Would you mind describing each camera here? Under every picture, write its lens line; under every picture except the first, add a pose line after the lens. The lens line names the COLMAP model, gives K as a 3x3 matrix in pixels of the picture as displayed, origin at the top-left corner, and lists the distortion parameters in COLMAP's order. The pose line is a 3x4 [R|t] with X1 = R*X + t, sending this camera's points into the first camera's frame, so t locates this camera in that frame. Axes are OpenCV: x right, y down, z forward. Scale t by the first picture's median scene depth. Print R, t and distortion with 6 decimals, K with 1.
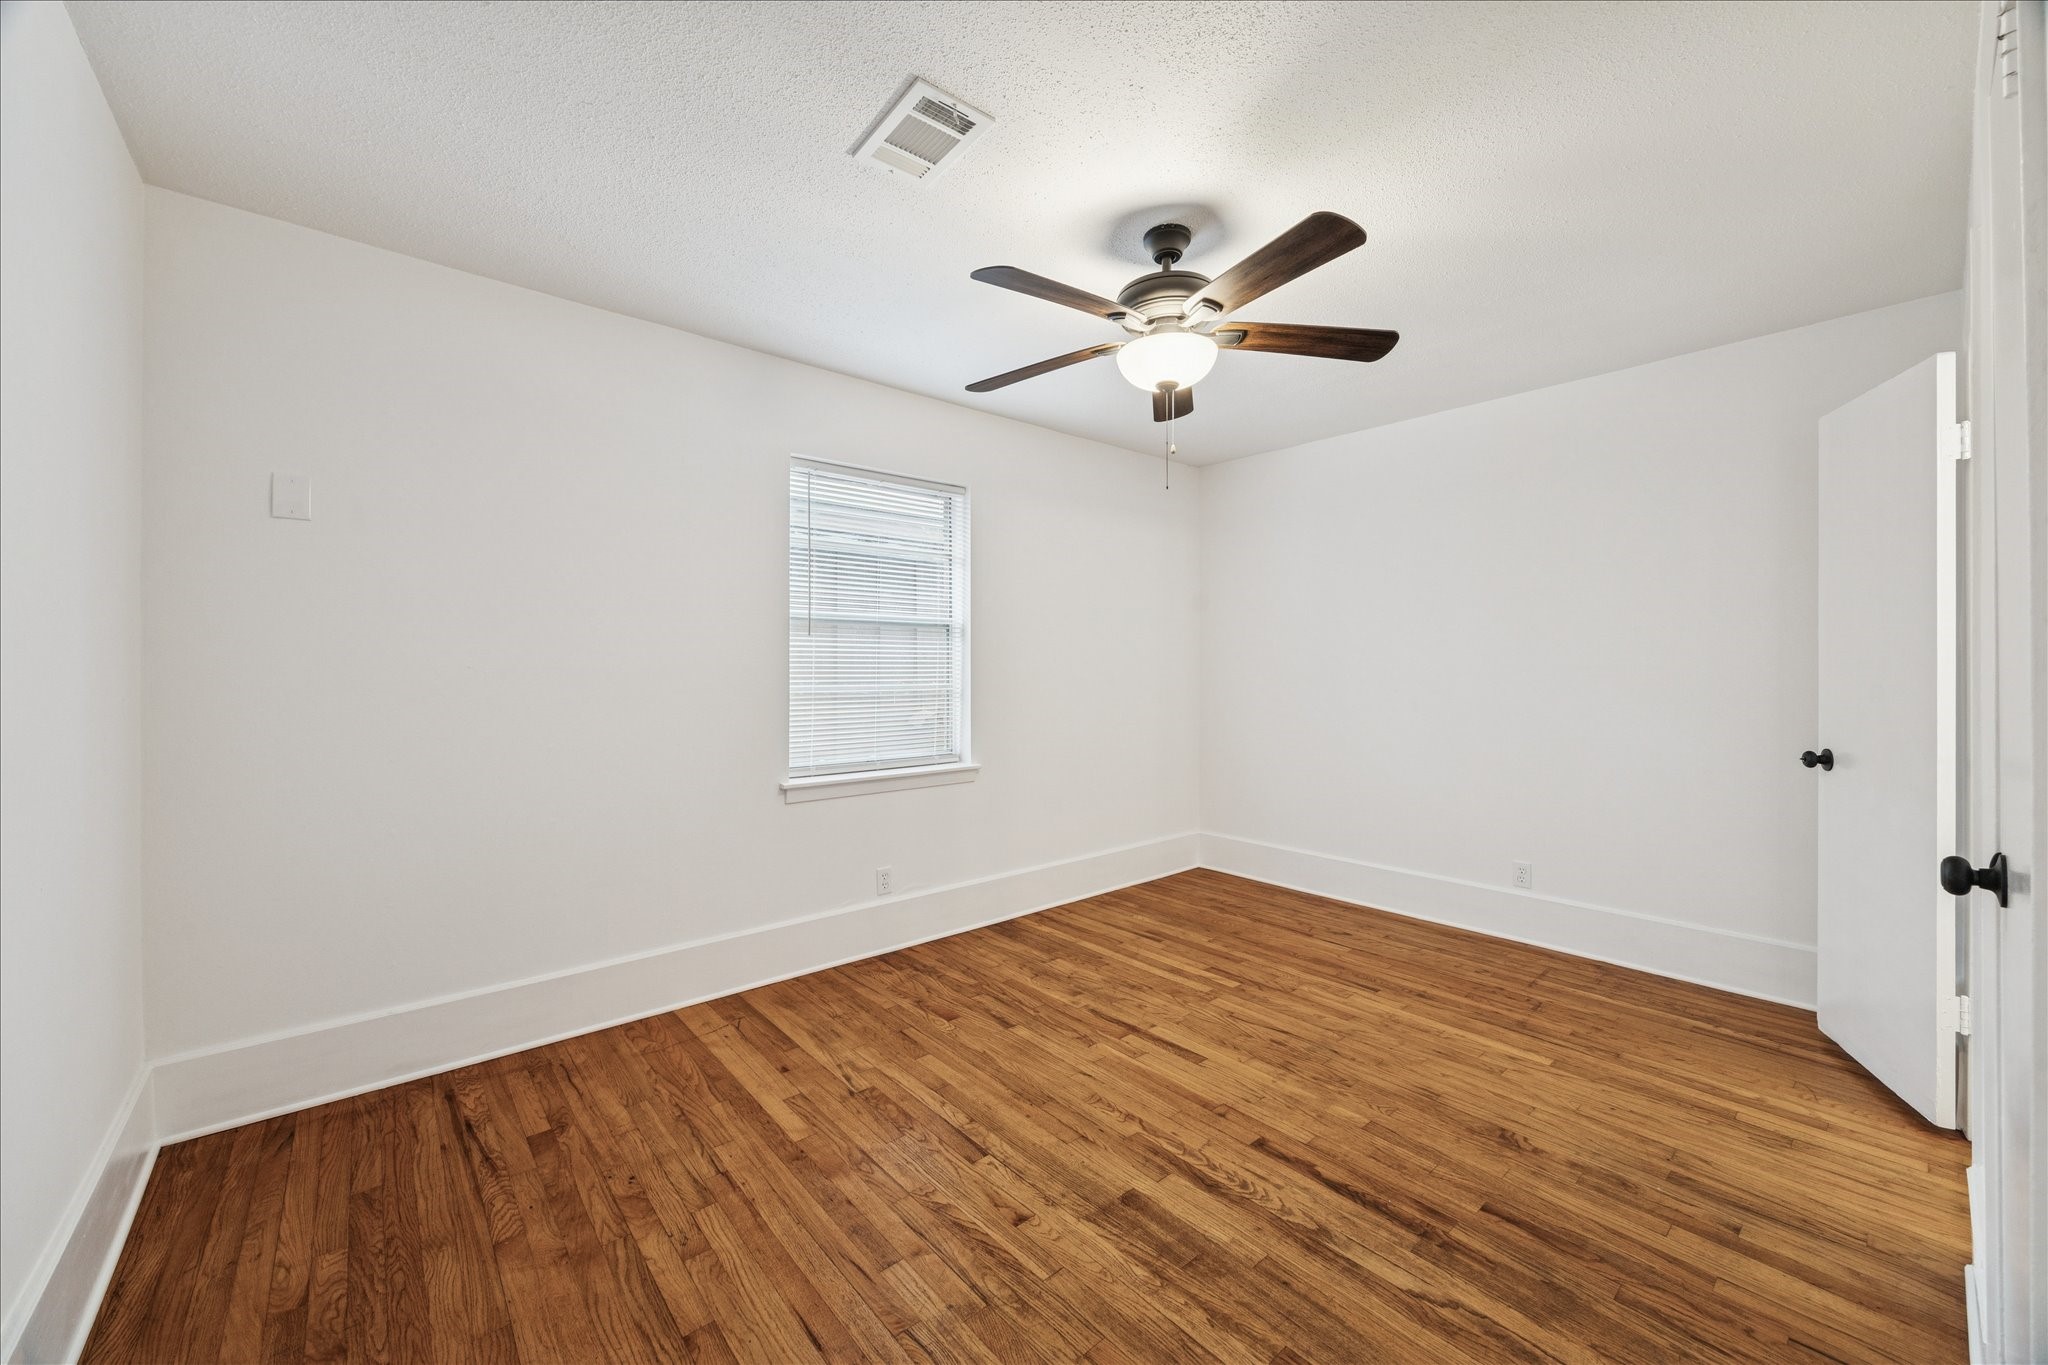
lens RADIAL K [[779.7, 0, 1023.1], [0, 779.7, 669.3], [0, 0, 1]] dist [-0.017044, 0.000020]
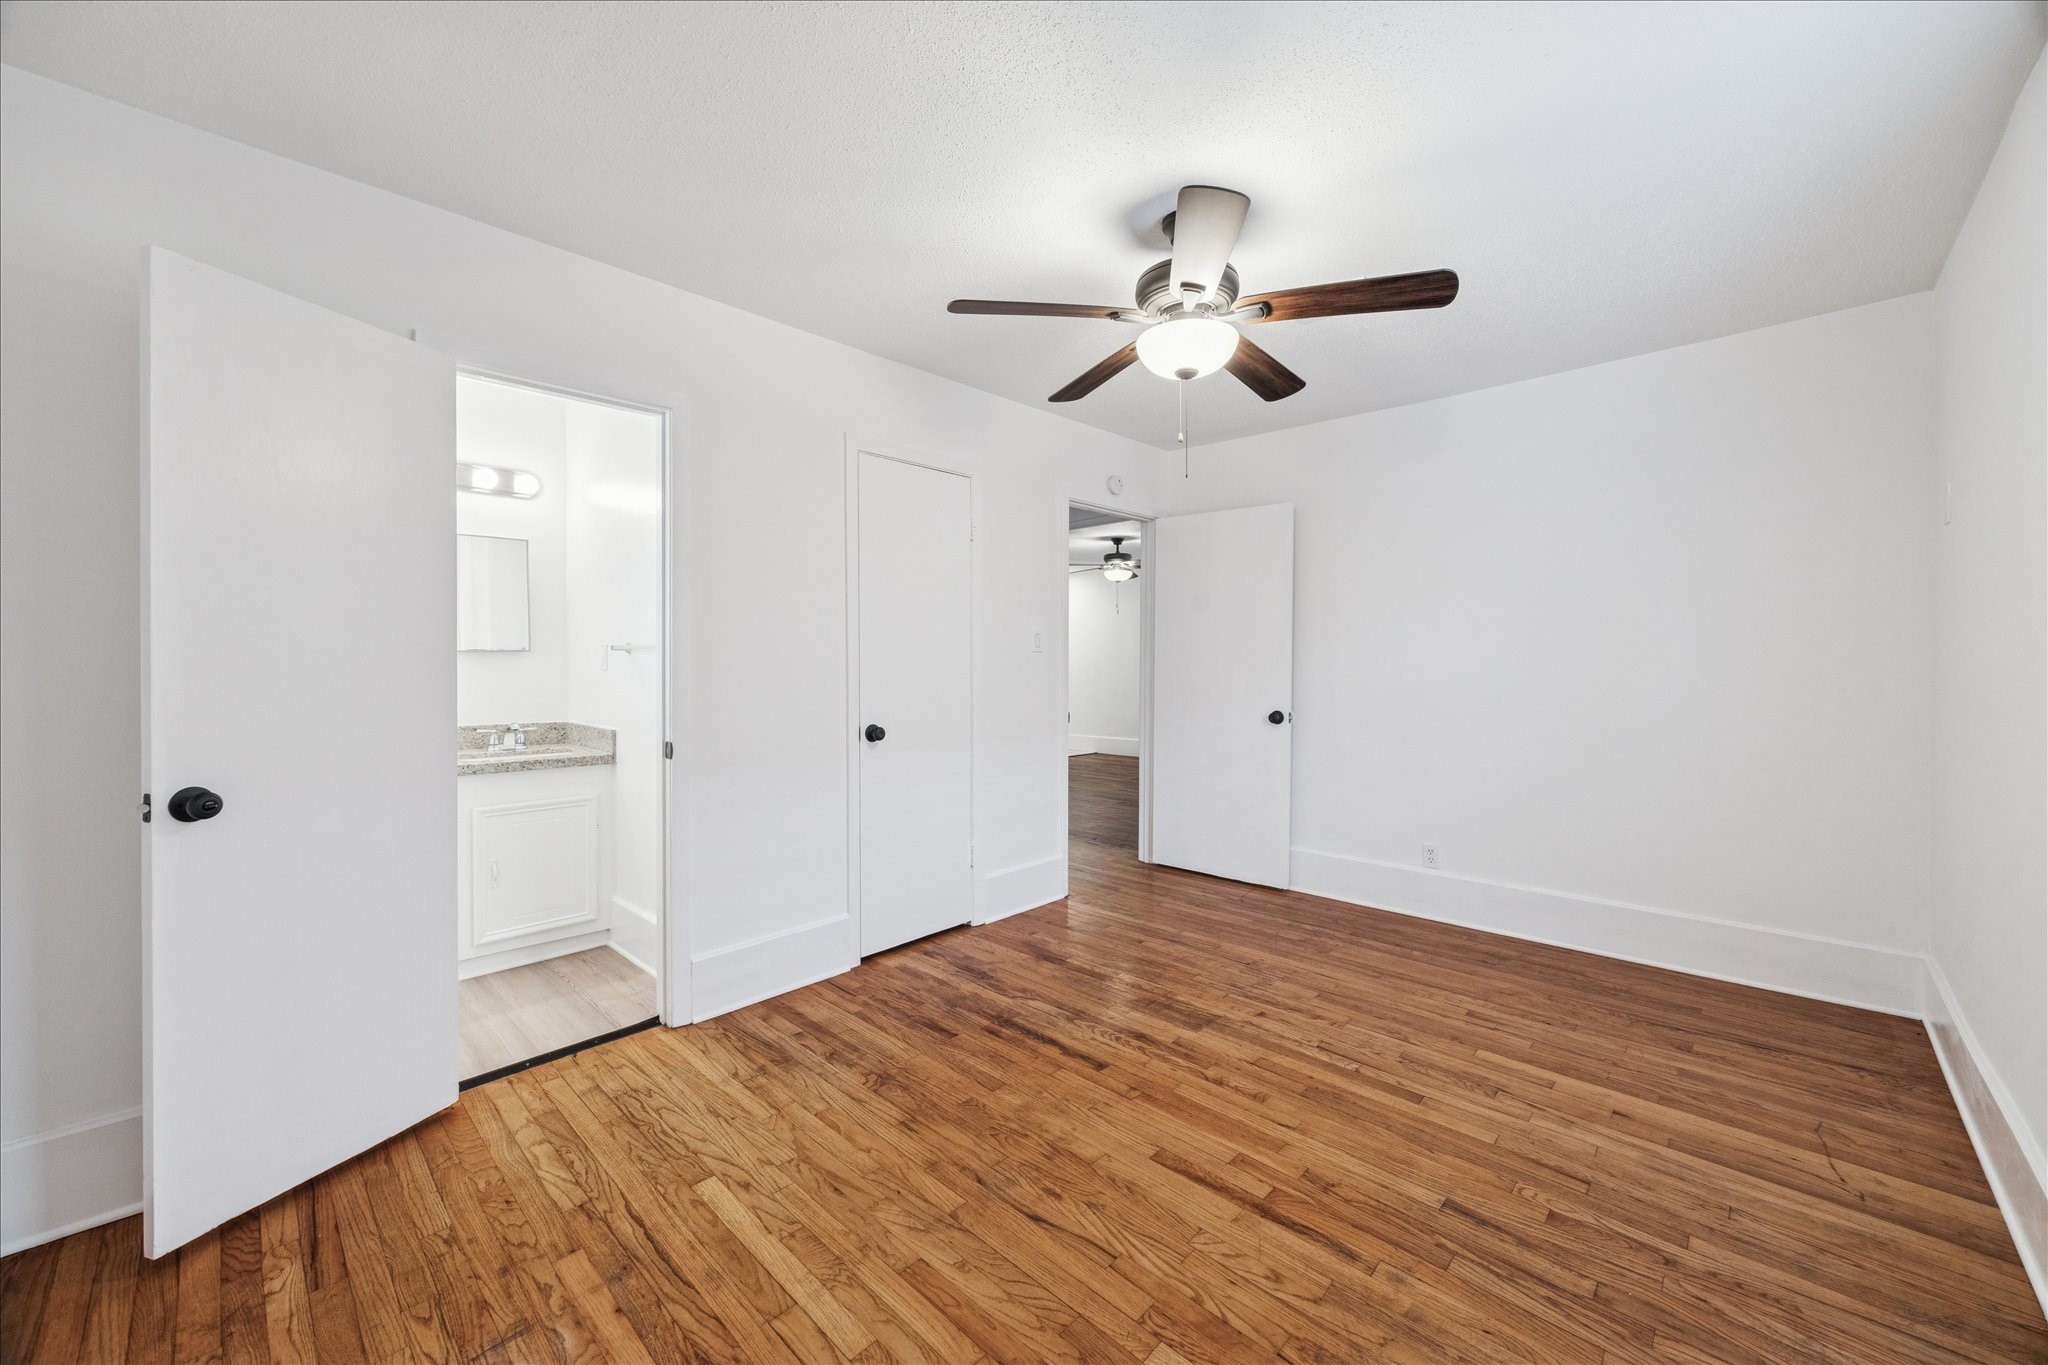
lens RADIAL K [[779.7, 0, 1023.1], [0, 779.7, 669.3], [0, 0, 1]] dist [-0.017044, 0.000020]
pose [[-0.995035, 0.006572, -0.099309, 0.517801], [0.005639, 0.999937, 0.009668, 0.001204], [0.099366, 0.009060, -0.995010, 2.074843]]
